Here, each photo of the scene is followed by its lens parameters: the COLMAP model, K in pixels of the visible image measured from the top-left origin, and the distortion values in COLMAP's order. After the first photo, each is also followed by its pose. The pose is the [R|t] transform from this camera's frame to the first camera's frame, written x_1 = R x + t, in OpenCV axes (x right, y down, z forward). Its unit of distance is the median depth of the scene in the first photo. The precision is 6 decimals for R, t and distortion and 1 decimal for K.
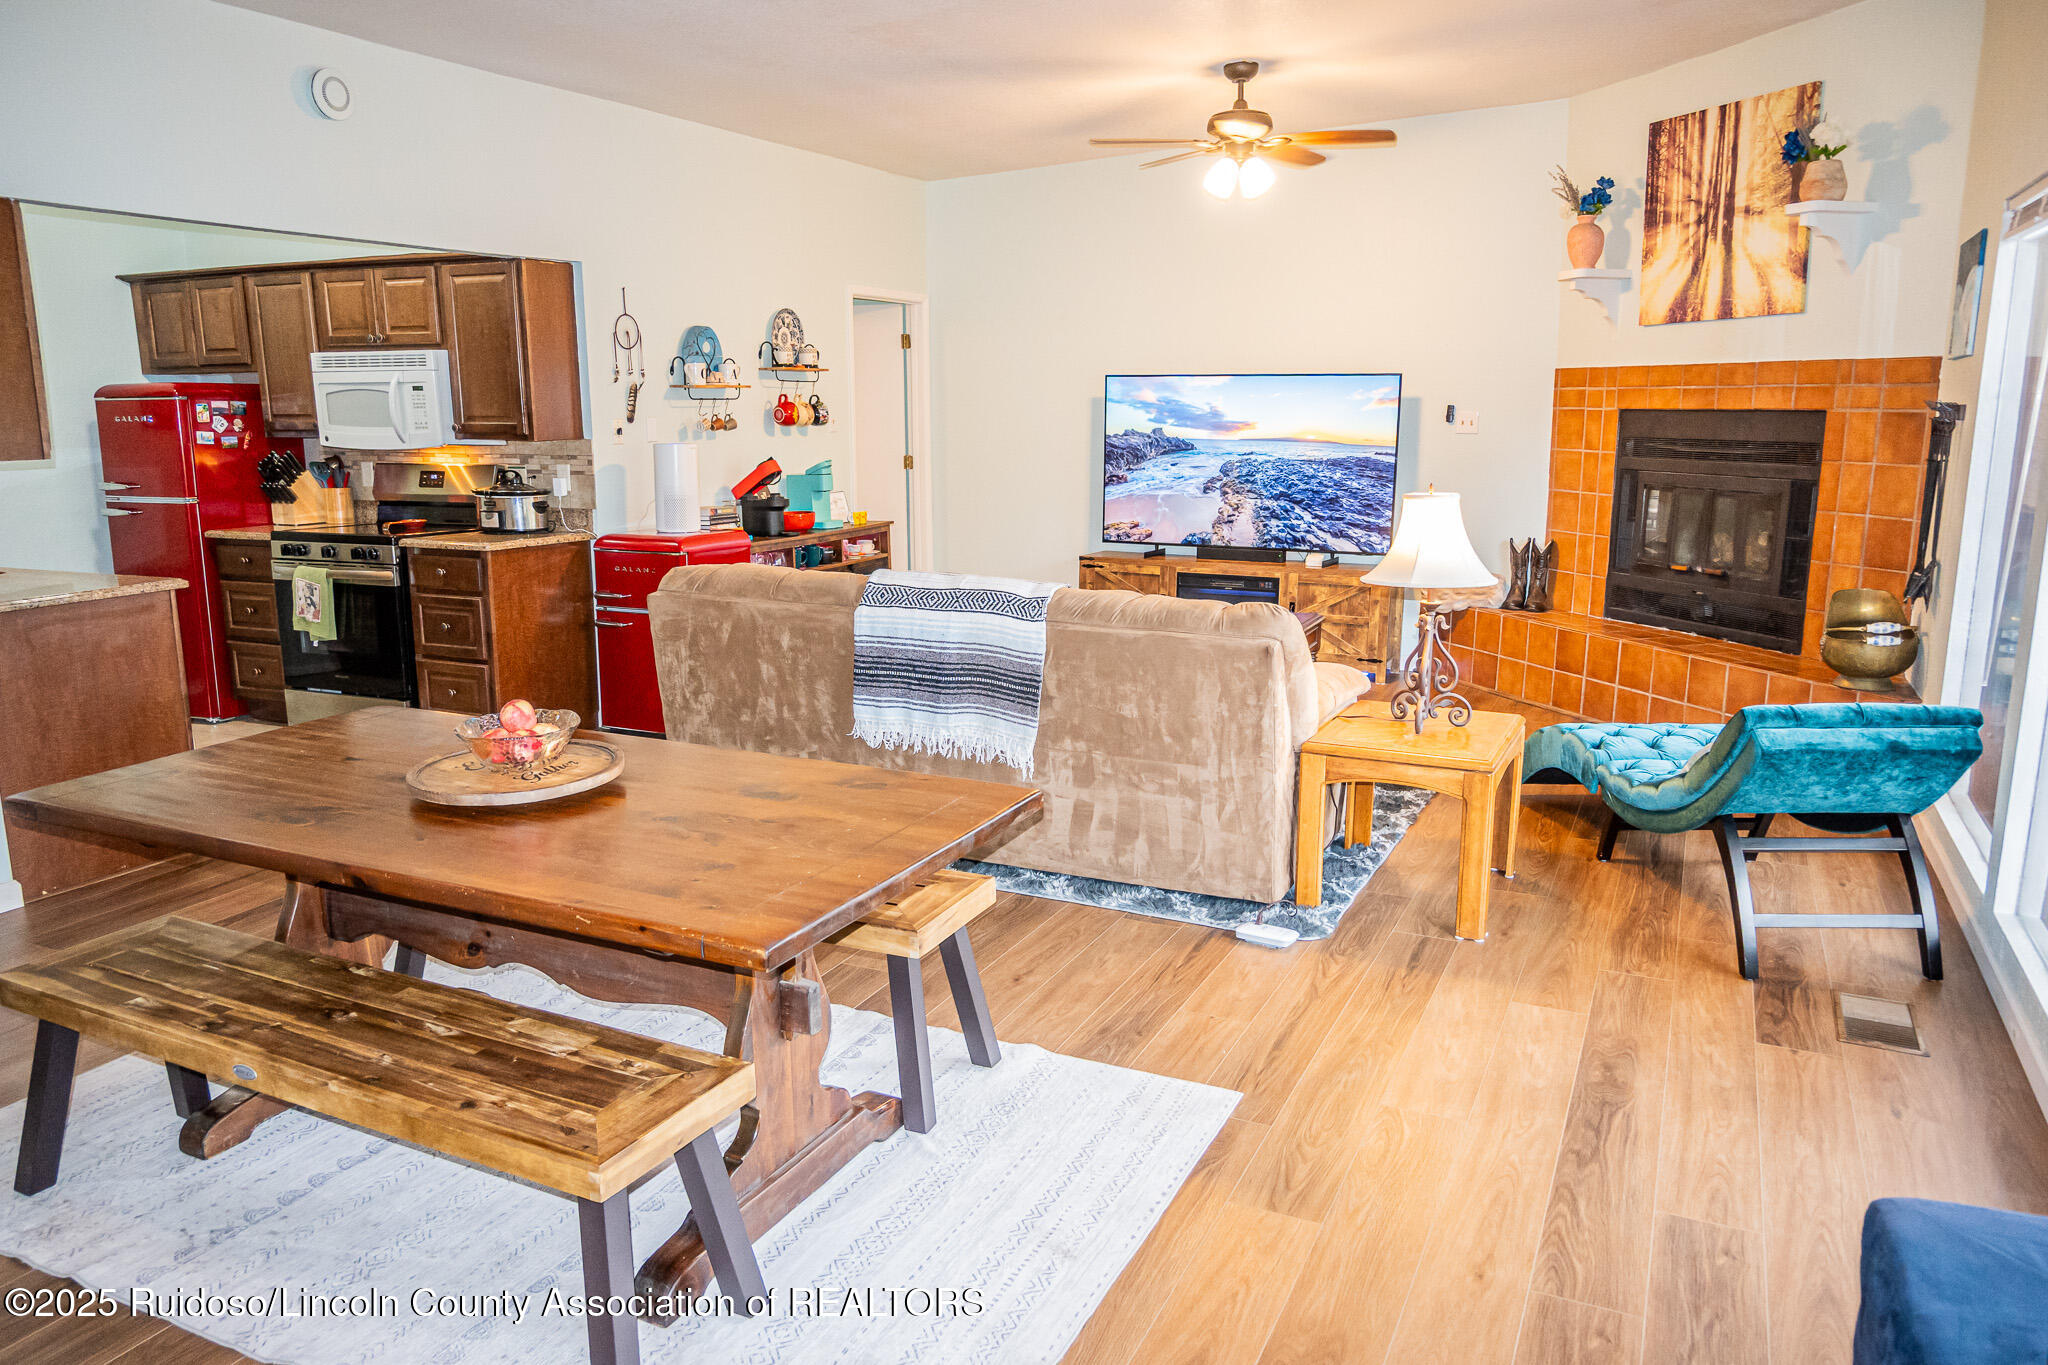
lens RADIAL K [[1423.3, 0, 1024.0], [0, 1423.3, 682.5], [0, 0, 1]] dist [-0.002248, -0.001573]
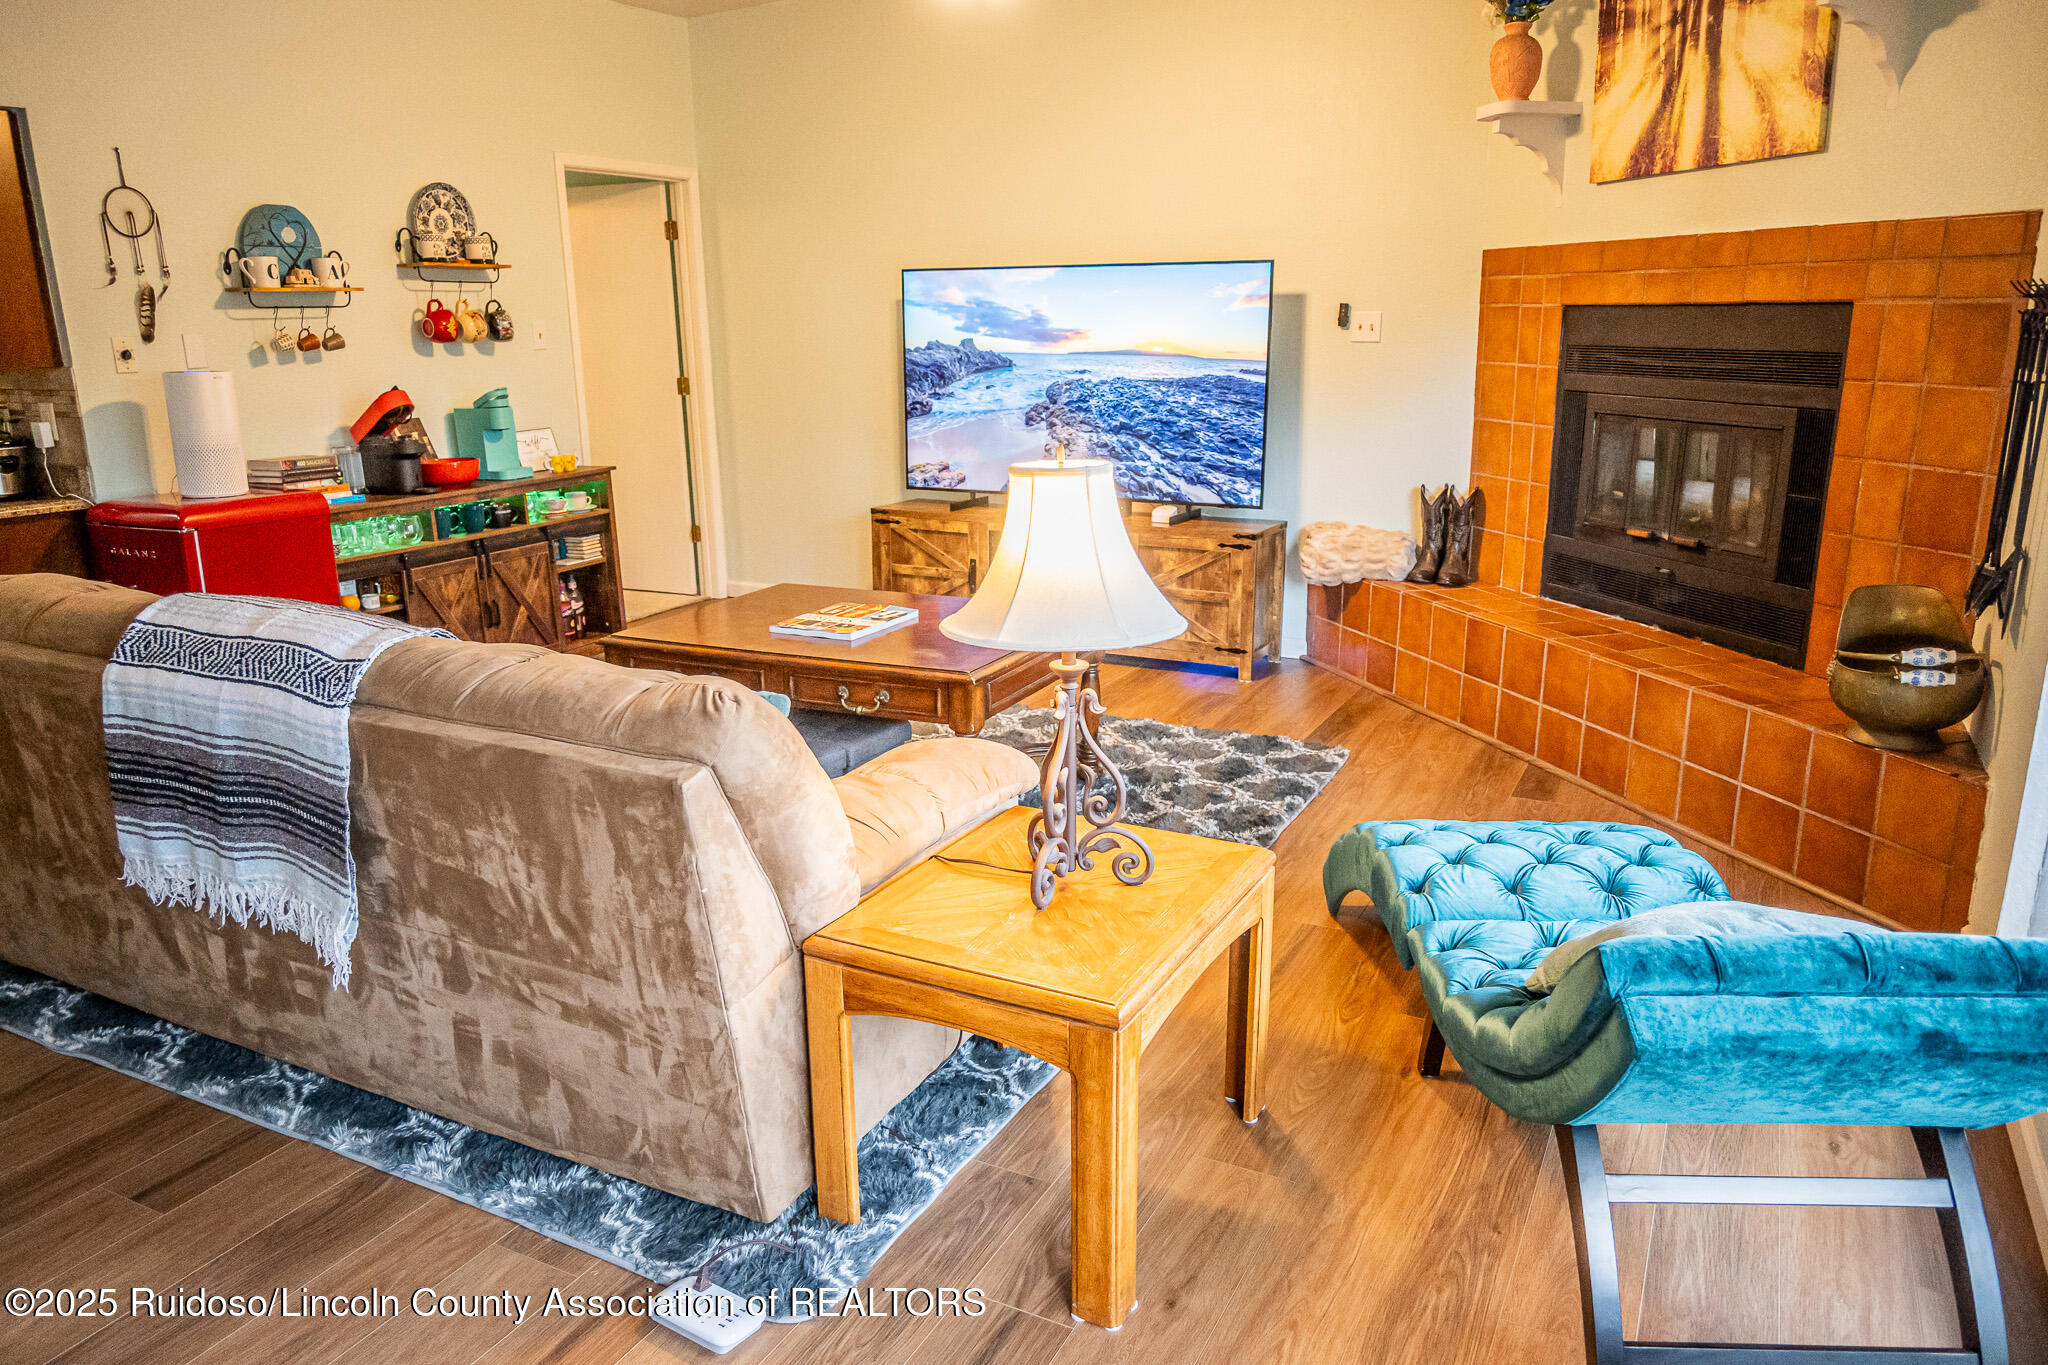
lens RADIAL K [[1393.0, 0, 1024.0], [0, 1393.0, 682.5], [0, 0, 1]] dist [-0.008983, 0.005082]
pose [[0.999325, -0.002889, -0.036620, 0.184756], [0.005292, 0.997825, 0.065703, -0.054330], [0.036350, -0.065853, 0.997167, 0.302653]]
